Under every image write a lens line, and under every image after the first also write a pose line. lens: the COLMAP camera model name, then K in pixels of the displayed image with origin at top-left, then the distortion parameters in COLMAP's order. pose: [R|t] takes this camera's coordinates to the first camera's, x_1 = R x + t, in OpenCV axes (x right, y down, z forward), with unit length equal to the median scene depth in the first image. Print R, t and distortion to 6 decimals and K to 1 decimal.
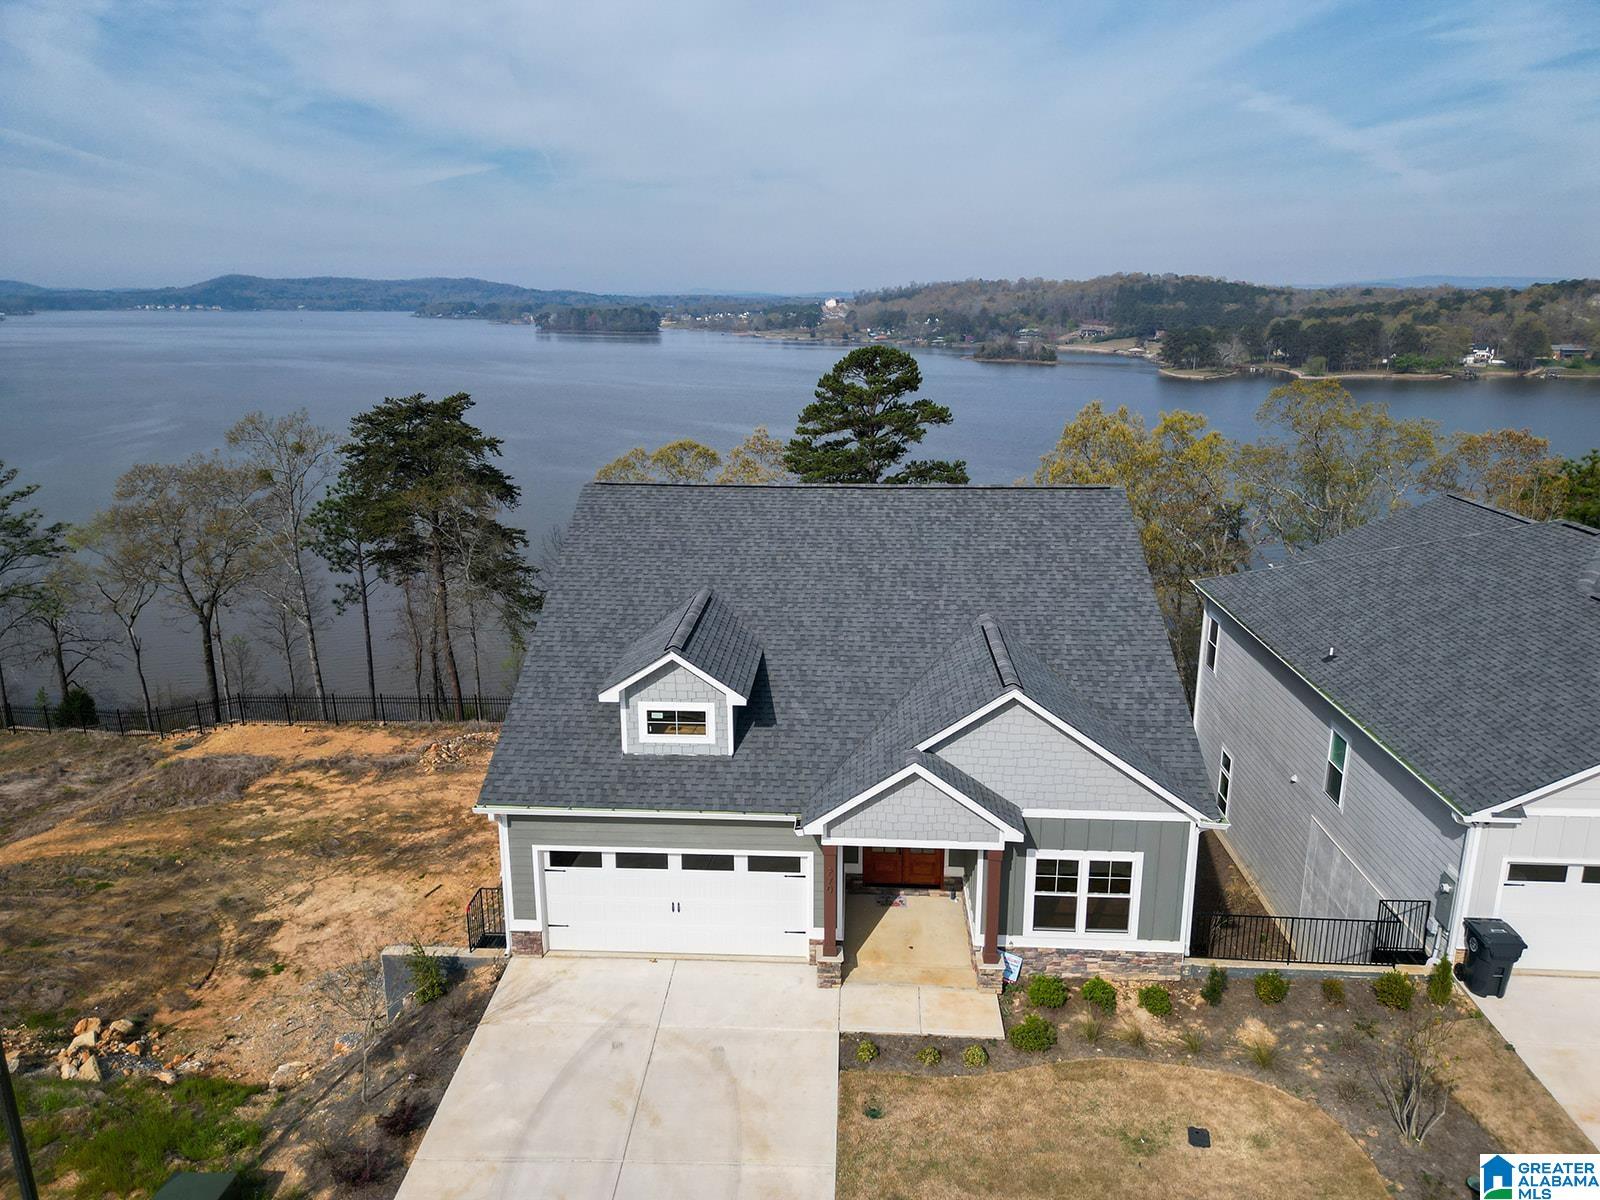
lens RADIAL K [[1116.4, 0, 801.1], [0, 1116.4, 597.8], [0, 0, 1]] dist [0.076912, -0.077186]
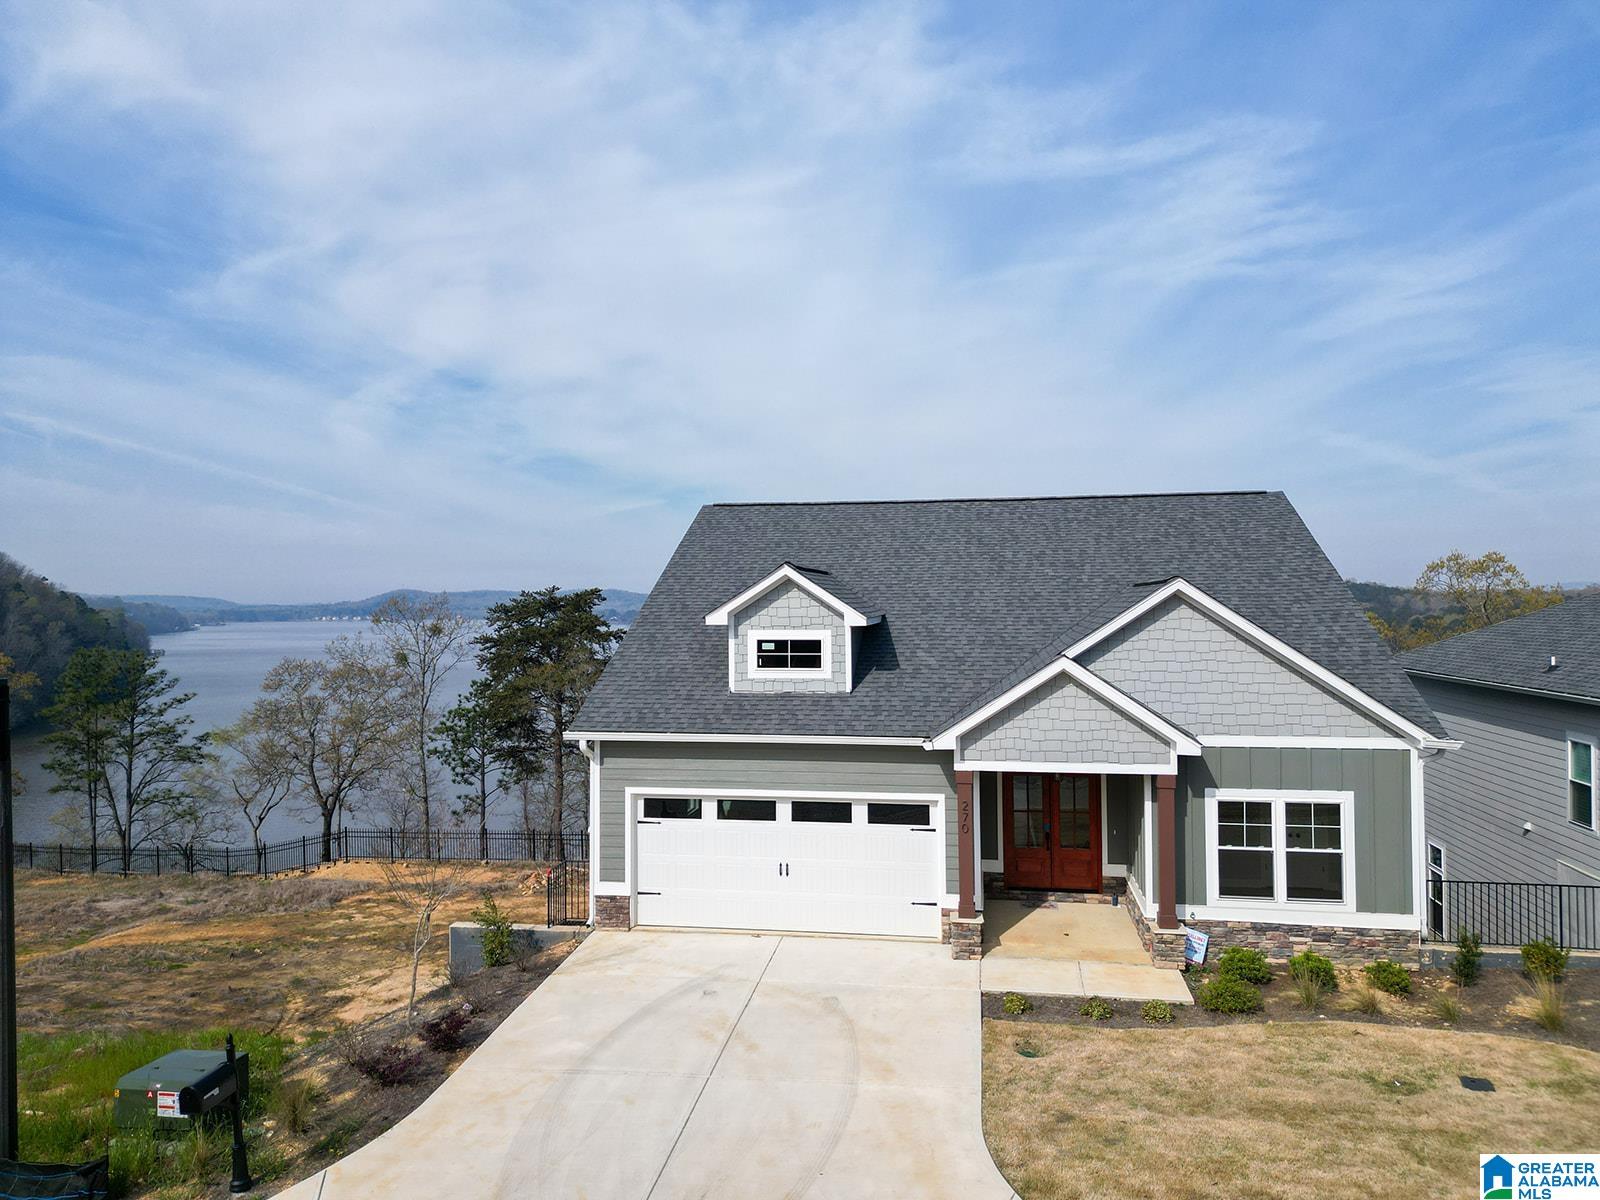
lens RADIAL K [[1116.4, 0, 801.1], [0, 1116.4, 597.8], [0, 0, 1]] dist [0.076912, -0.077186]
pose [[0.994109, -0.007128, -0.108152, -0.002994], [-0.021757, 0.964401, -0.263547, 0.206774], [0.106181, 0.264348, 0.958565, 0.086999]]
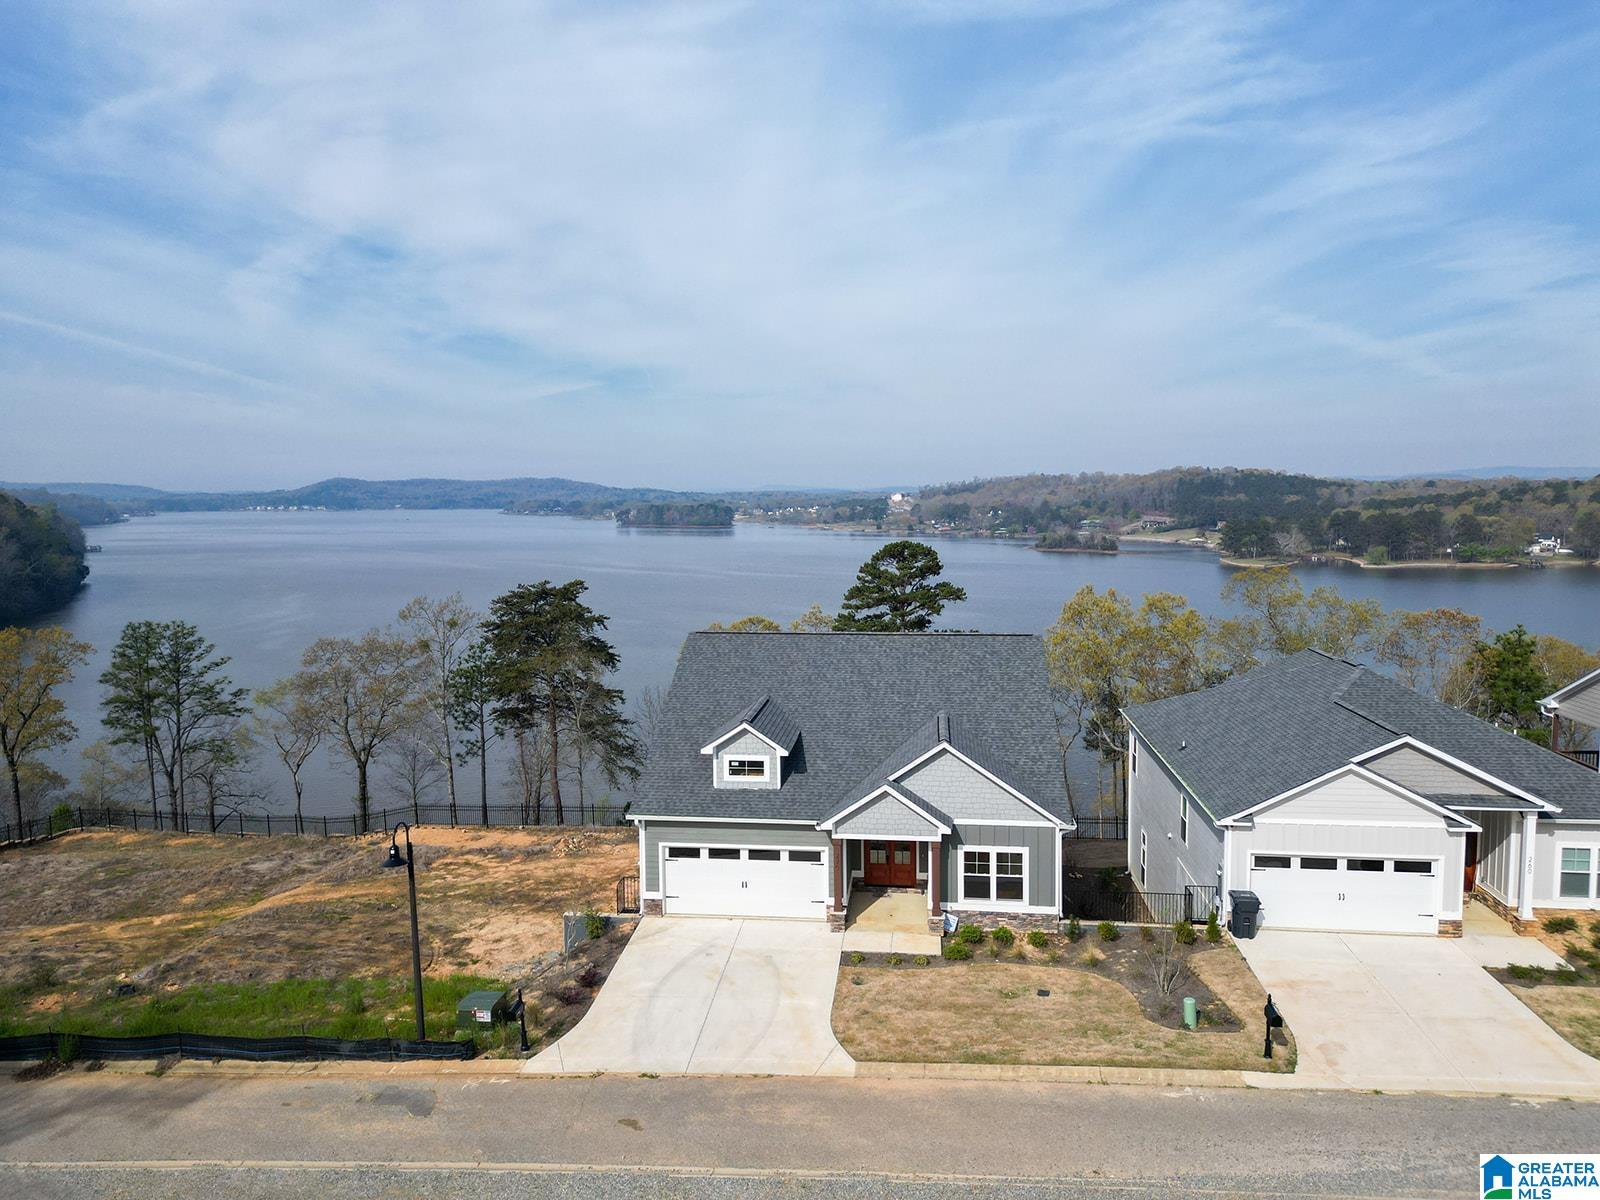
lens RADIAL K [[1116.4, 0, 801.1], [0, 1116.4, 597.8], [0, 0, 1]] dist [0.076912, -0.077186]
pose [[0.998125, -0.002911, -0.061132, 0.048428], [-0.007283, 0.986121, -0.165867, 0.092812], [0.060766, 0.166002, 0.984251, -0.452488]]
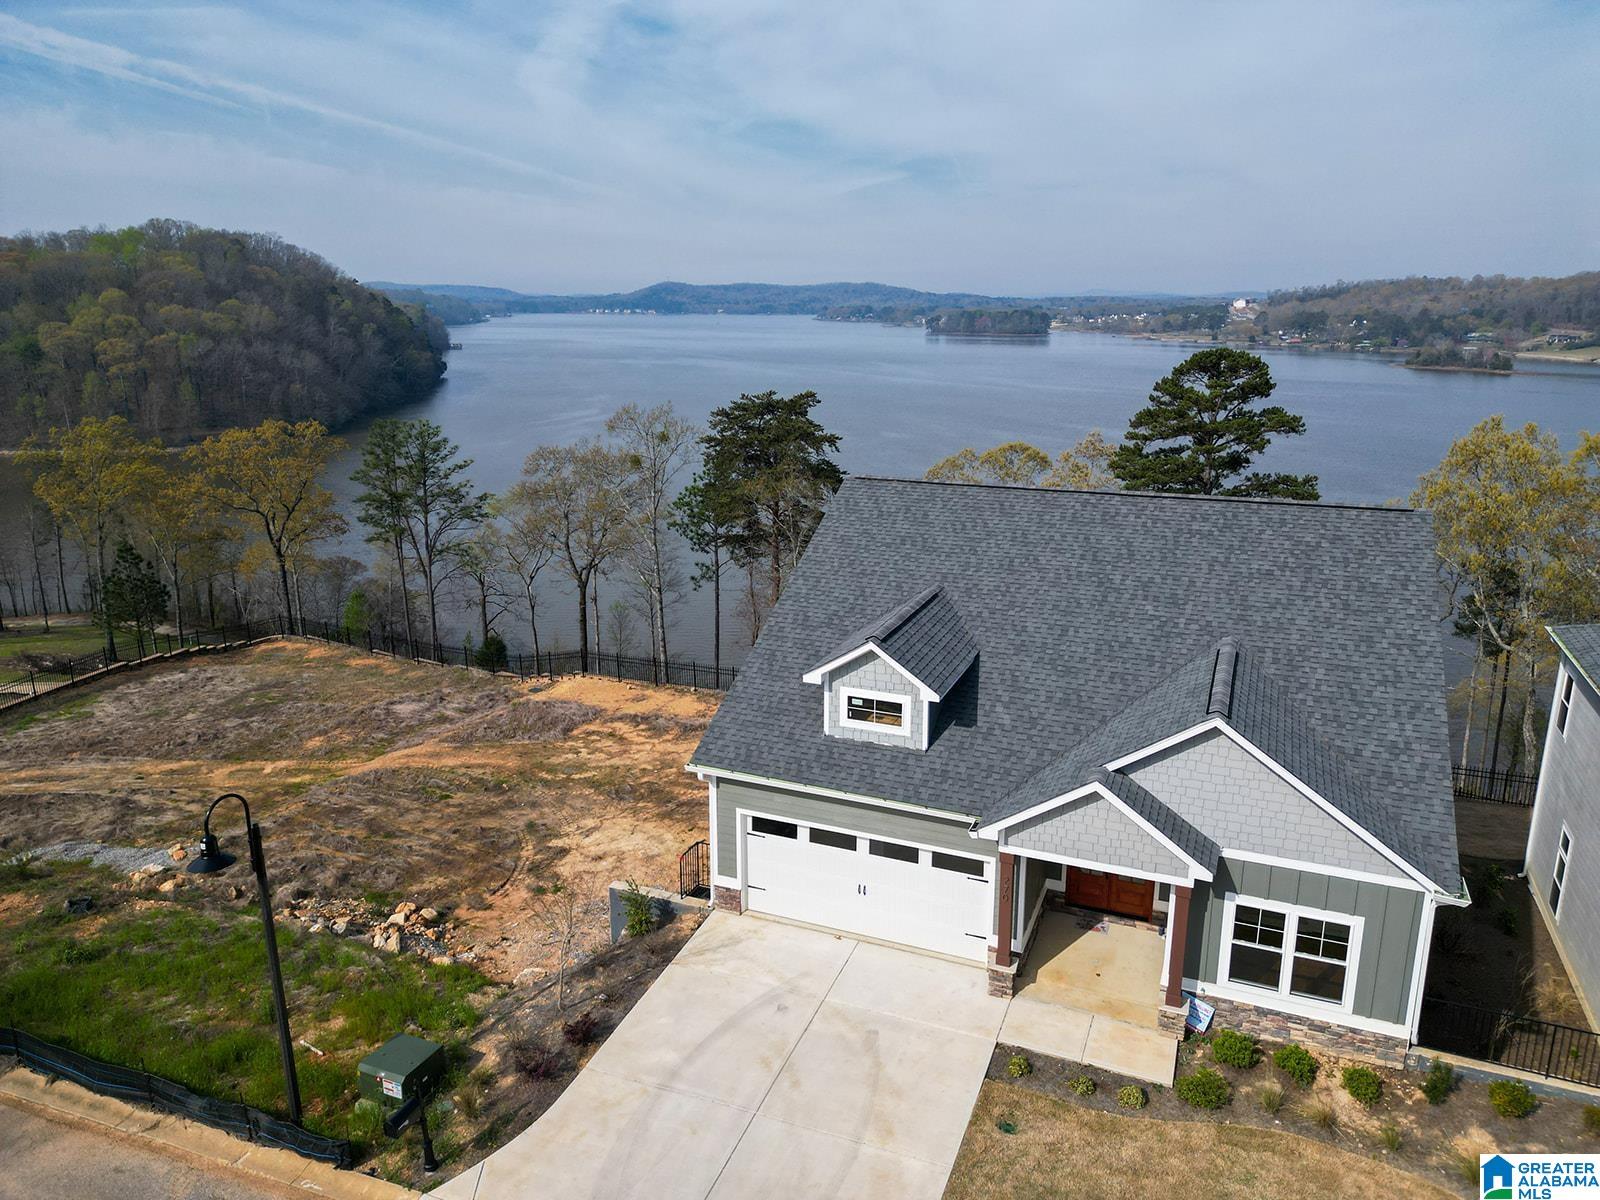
lens RADIAL K [[1116.4, 0, 801.1], [0, 1116.4, 597.8], [0, 0, 1]] dist [0.076912, -0.077186]
pose [[0.944296, 0.085307, -0.317850, 0.096102], [-0.085912, 0.996229, 0.012143, 0.000850], [0.317687, 0.015841, 0.948063, 0.002583]]
